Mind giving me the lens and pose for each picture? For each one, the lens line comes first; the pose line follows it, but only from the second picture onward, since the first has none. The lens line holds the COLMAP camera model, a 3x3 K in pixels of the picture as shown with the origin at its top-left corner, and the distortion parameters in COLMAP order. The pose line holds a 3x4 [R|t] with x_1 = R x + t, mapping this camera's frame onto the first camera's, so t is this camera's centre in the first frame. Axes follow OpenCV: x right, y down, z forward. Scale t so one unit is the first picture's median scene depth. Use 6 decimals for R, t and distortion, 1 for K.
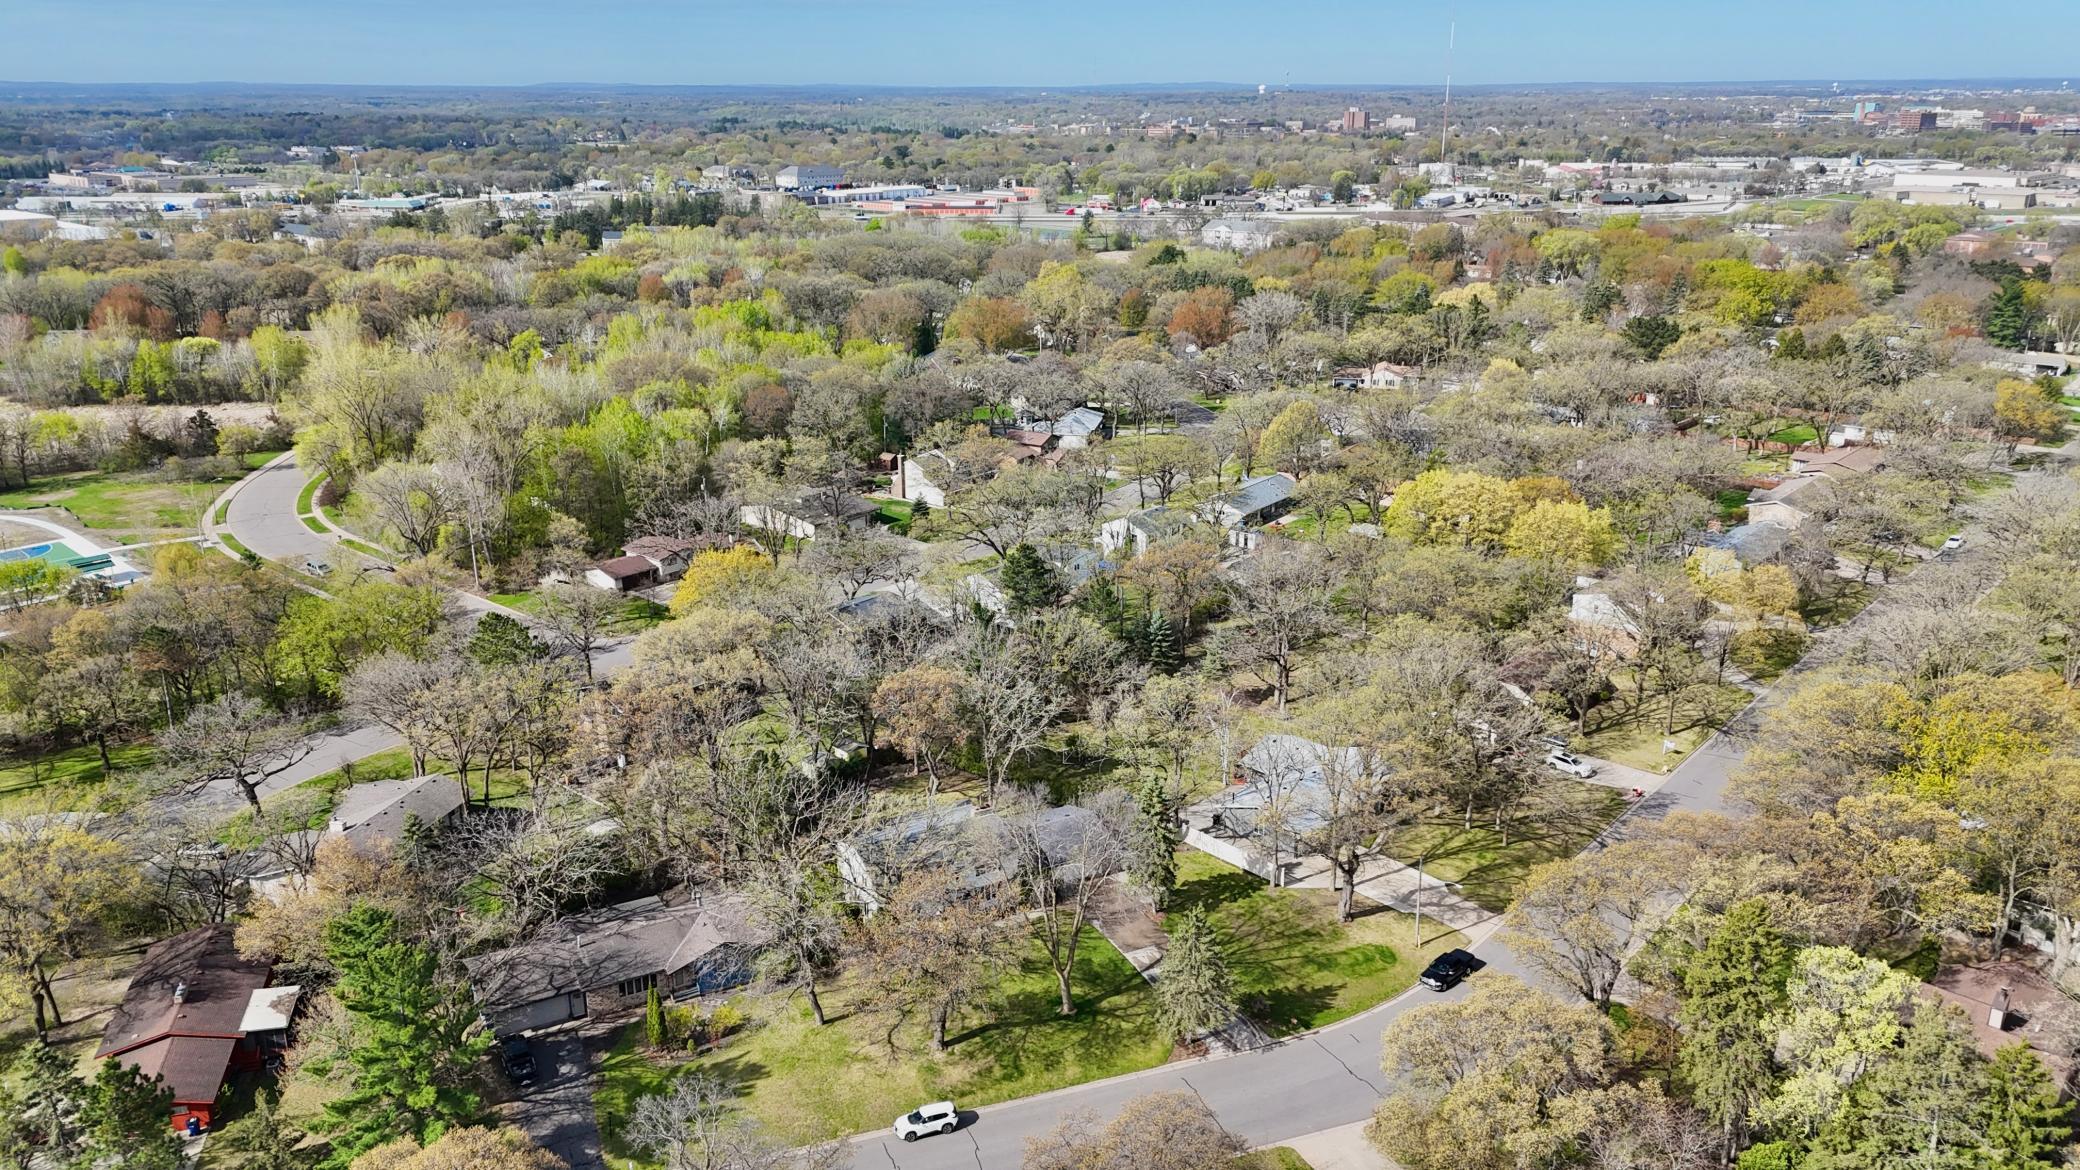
lens RADIAL K [[1487.8, 0, 1040.0], [0, 1487.8, 585.0], [0, 0, 1]] dist [0.054665, -0.042486]
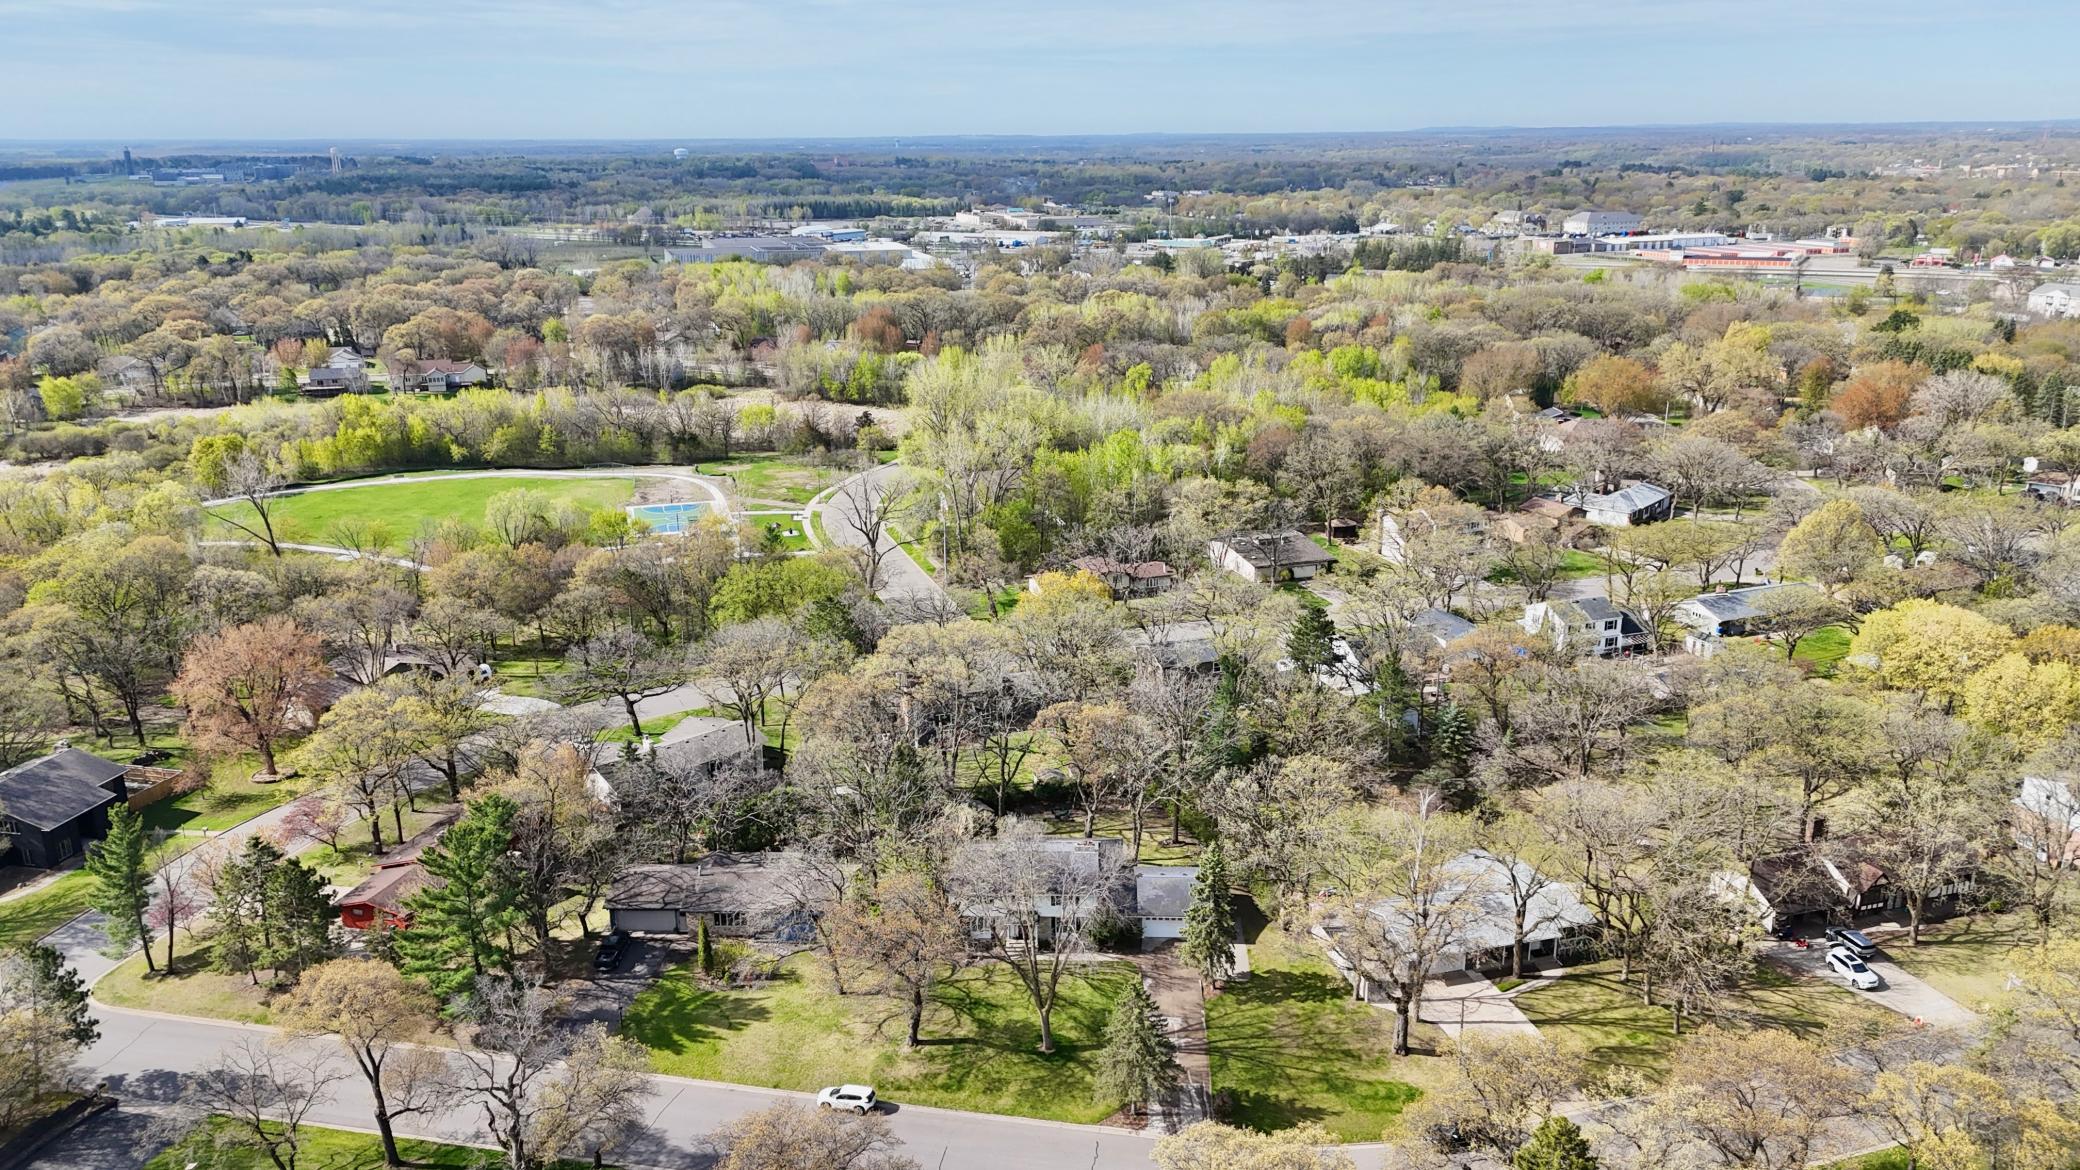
lens RADIAL K [[1487.8, 0, 1040.0], [0, 1487.8, 585.0], [0, 0, 1]] dist [0.054665, -0.042486]
pose [[0.864279, 0.138481, -0.483575, 0.474627], [-0.151341, 0.988402, 0.012561, -0.041610], [0.479706, 0.062328, 0.875213, 0.084096]]
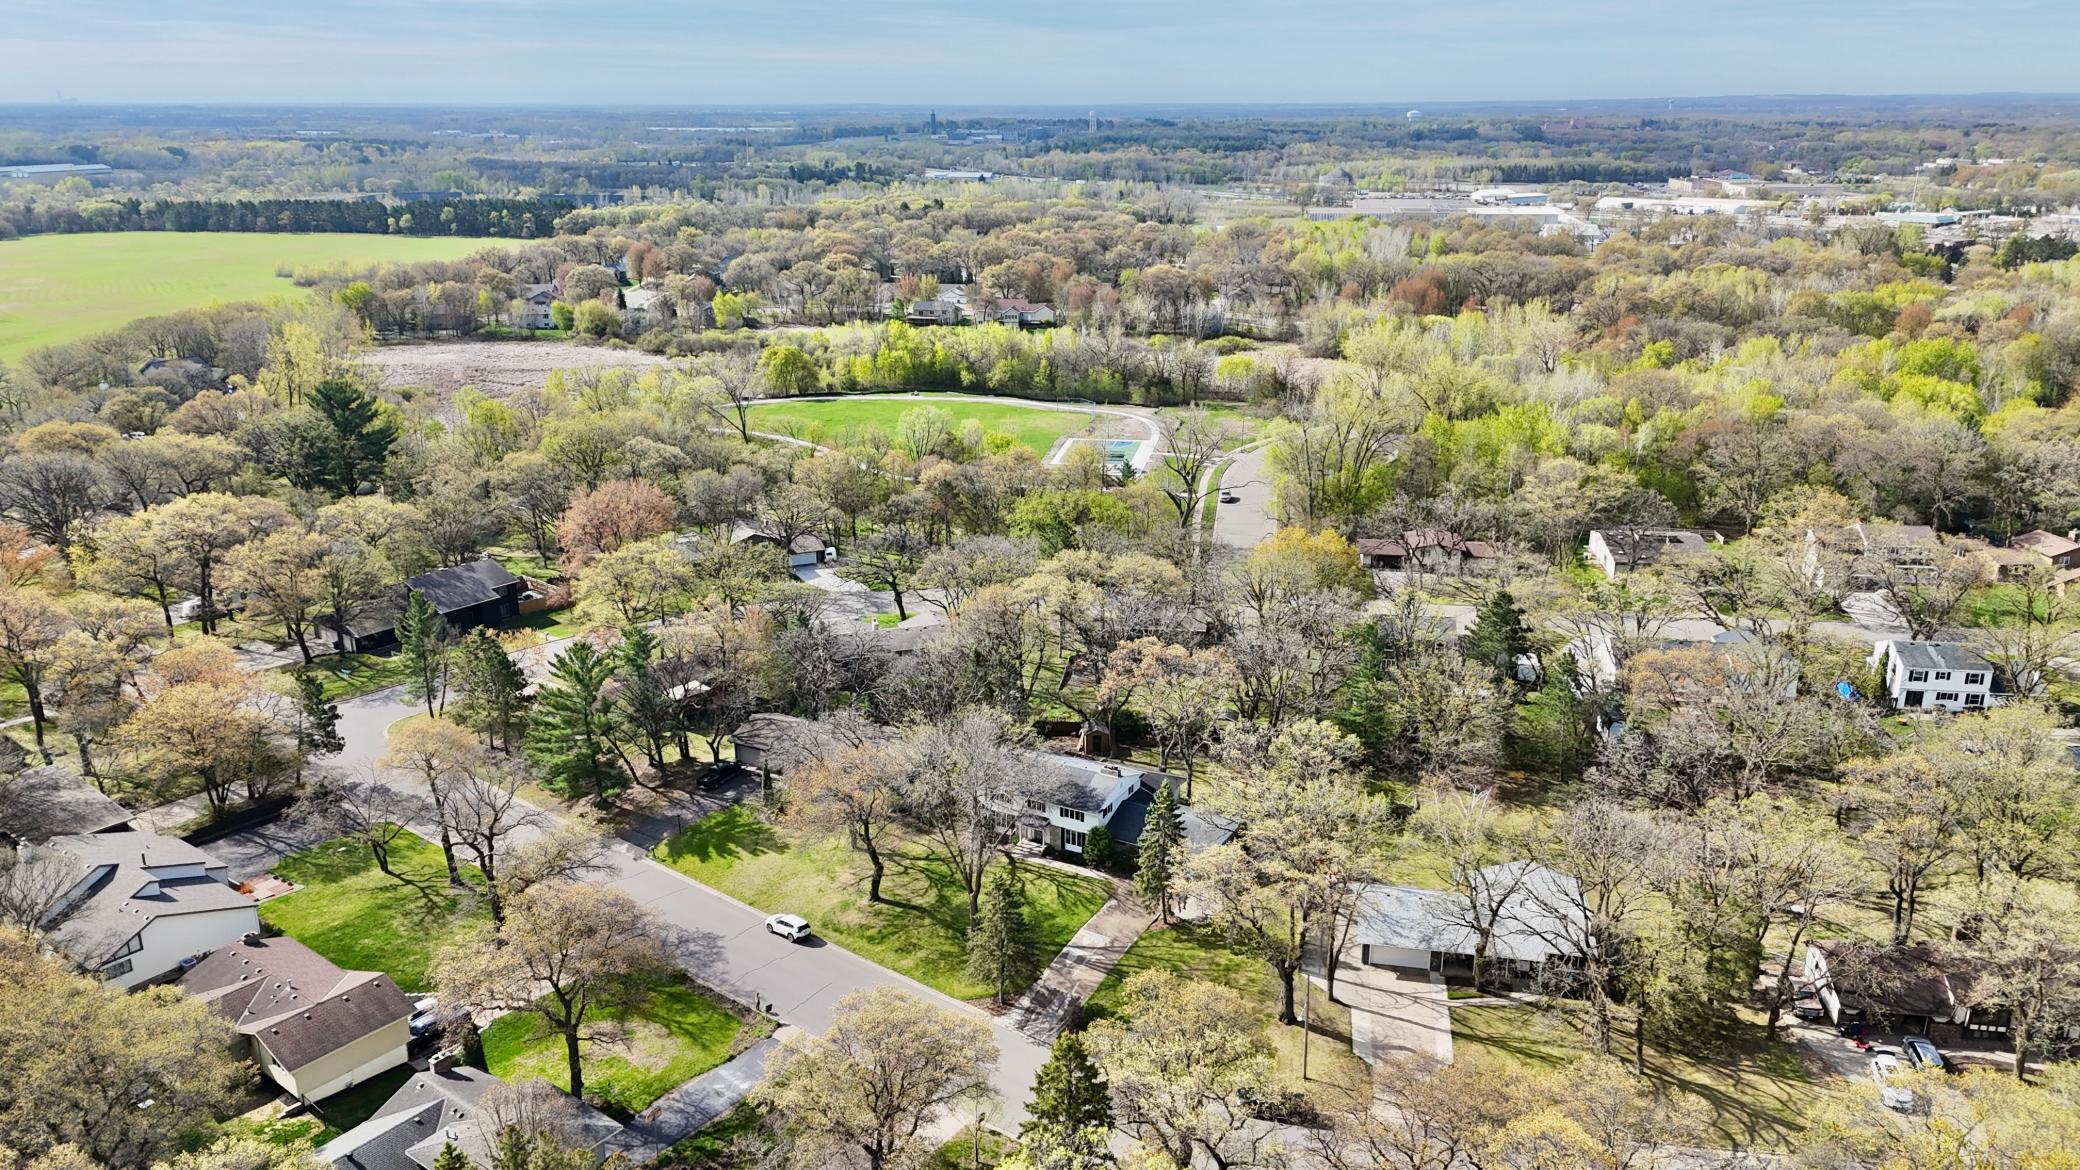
lens RADIAL K [[1487.8, 0, 1040.0], [0, 1487.8, 585.0], [0, 0, 1]] dist [0.054665, -0.042486]
pose [[0.548642, 0.254587, -0.796353, 0.876742], [-0.259531, 0.957315, 0.127243, -0.116244], [0.794755, 0.136868, 0.591297, 0.357169]]
